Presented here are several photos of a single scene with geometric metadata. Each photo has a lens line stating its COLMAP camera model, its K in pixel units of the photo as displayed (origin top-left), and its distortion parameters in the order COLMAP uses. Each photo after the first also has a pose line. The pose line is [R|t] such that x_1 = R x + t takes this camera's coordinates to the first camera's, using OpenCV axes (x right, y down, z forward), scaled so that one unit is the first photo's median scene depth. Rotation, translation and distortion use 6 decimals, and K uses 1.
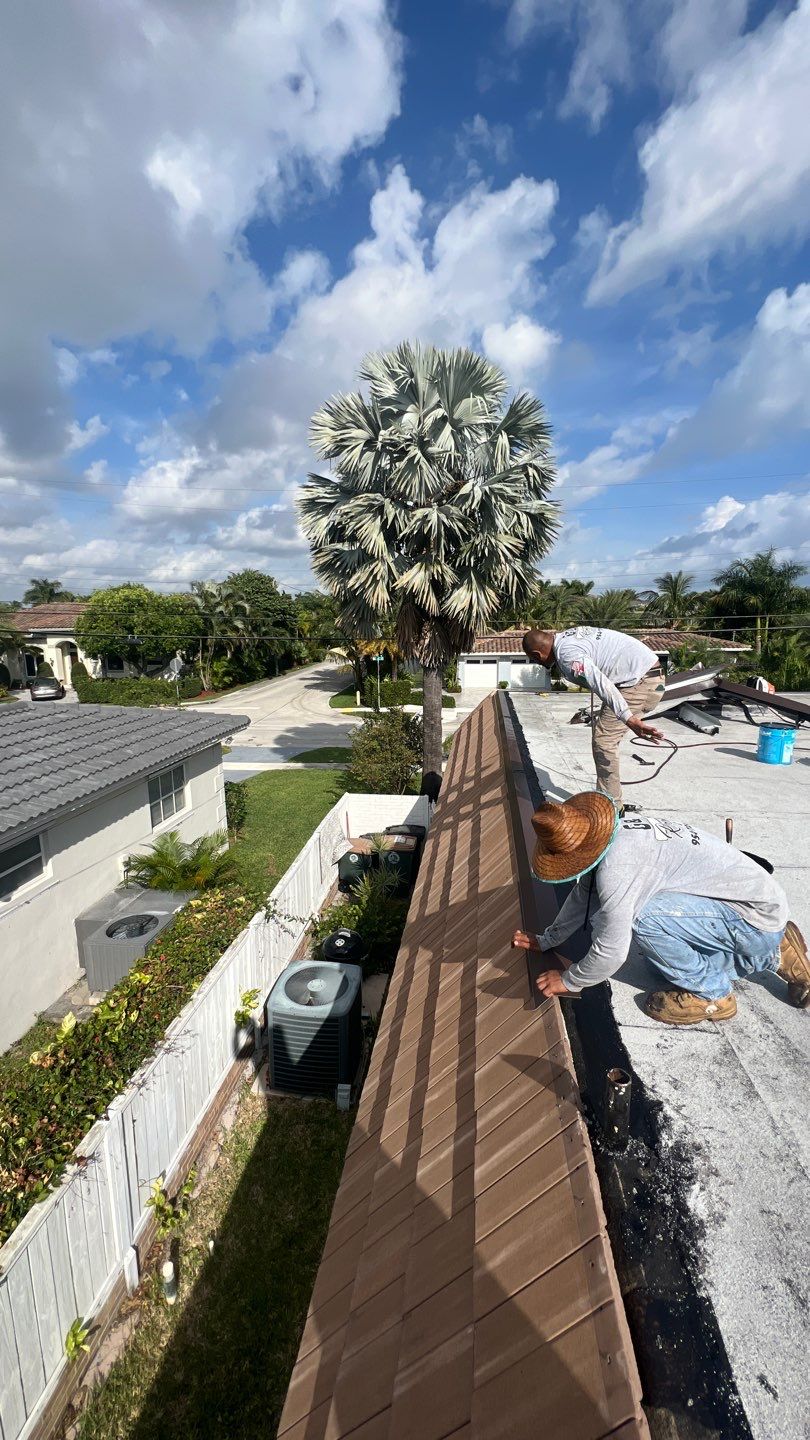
lens RADIAL K [[578.9, 0, 407.1], [0, 578.9, 716.8], [0, 0, 1]] dist [-0.000172, 0.000275]
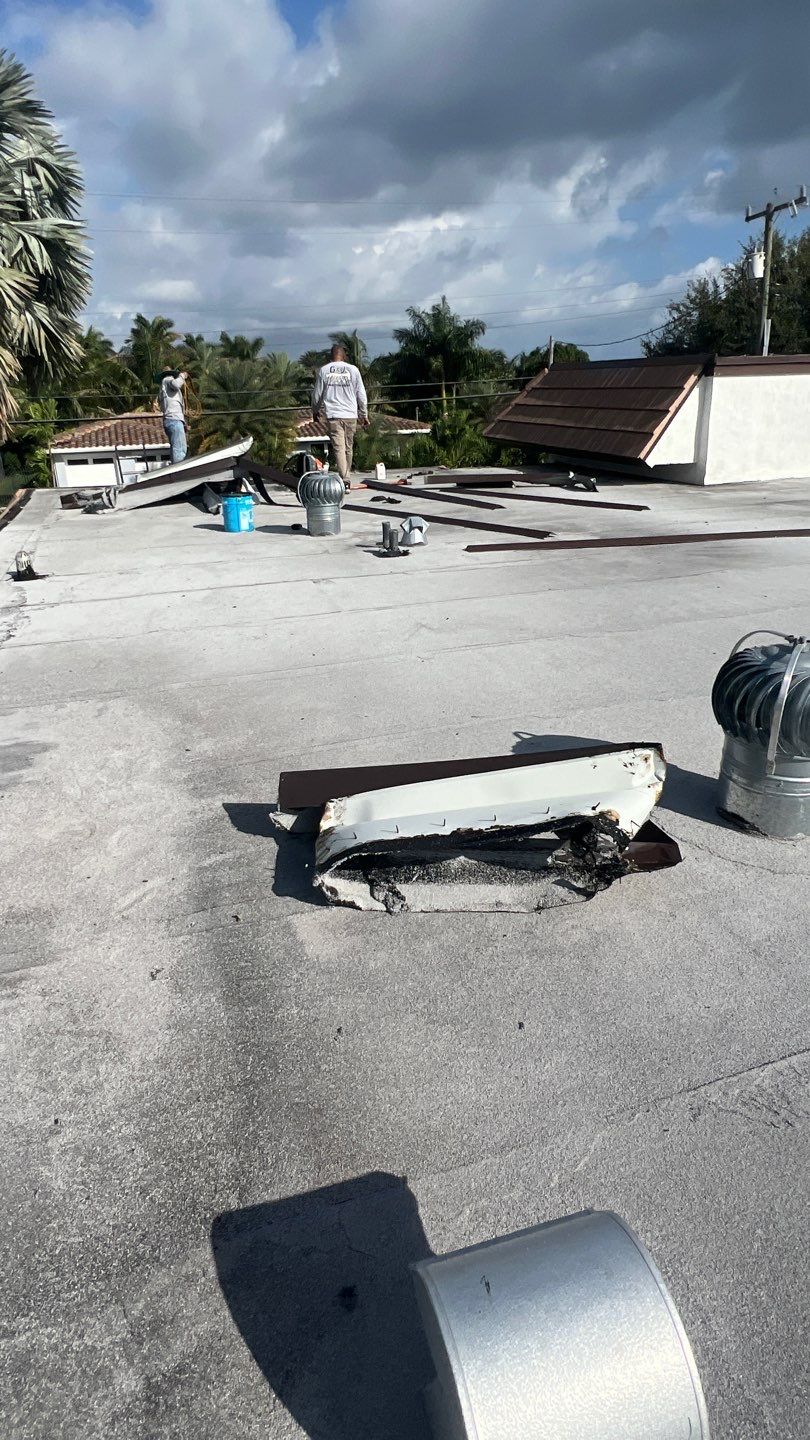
lens RADIAL K [[800.1, 0, 407.5], [0, 800.1, 717.6], [0, 0, 1]] dist [-0.000371, -0.001407]
pose [[0.899940, -0.173509, 0.400004, 0.117253], [0.084285, 0.969334, 0.230839, 0.042334], [-0.427790, -0.174027, 0.886967, -0.196482]]
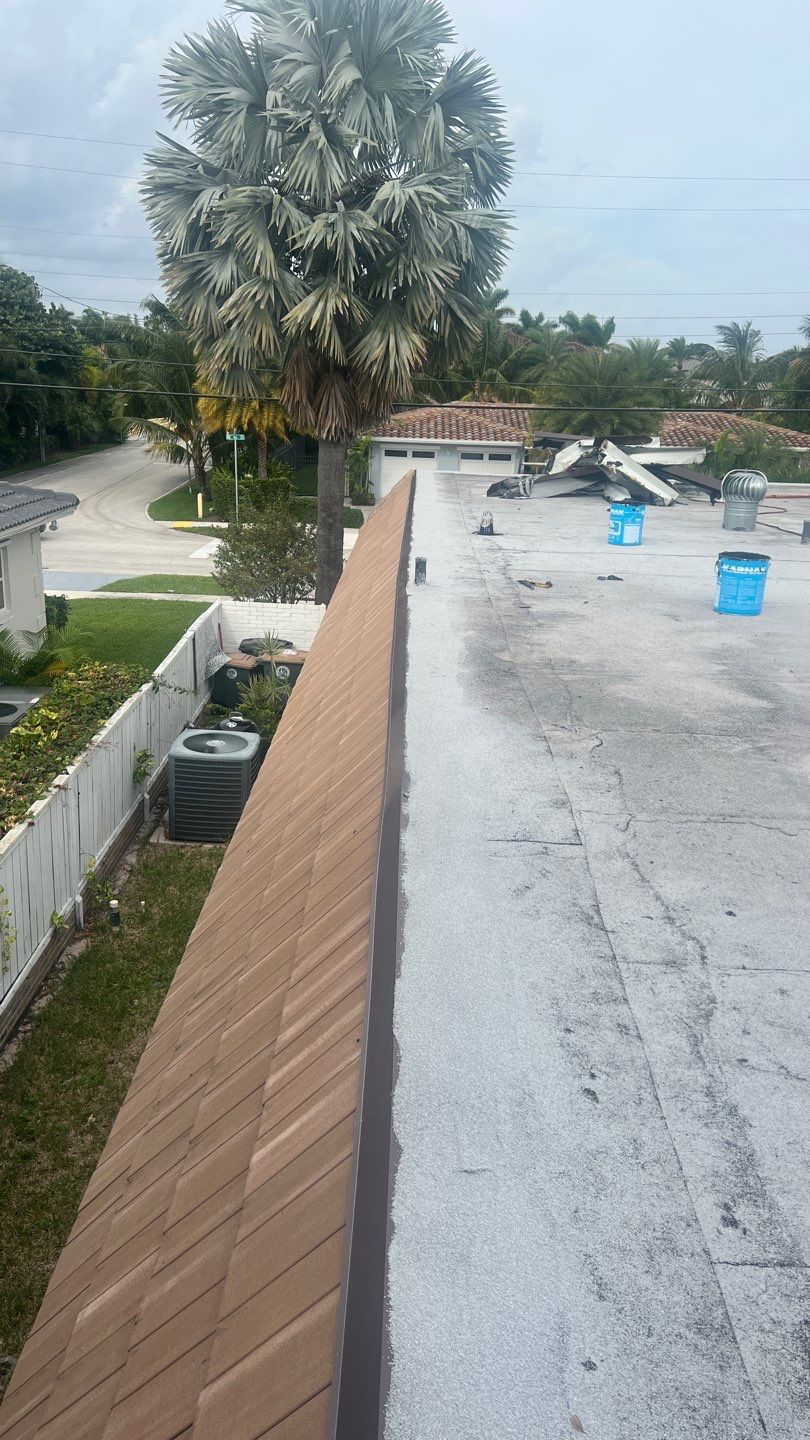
lens RADIAL K [[1079.9, 0, 409.1], [0, 1079.9, 720.7], [0, 0, 1]] dist [0.046002, -0.004334]
pose [[0.991758, 0.013935, 0.127368, -0.031942], [-0.031458, 0.990123, 0.136624, 0.081061], [-0.124207, -0.139505, 0.982401, -0.429588]]
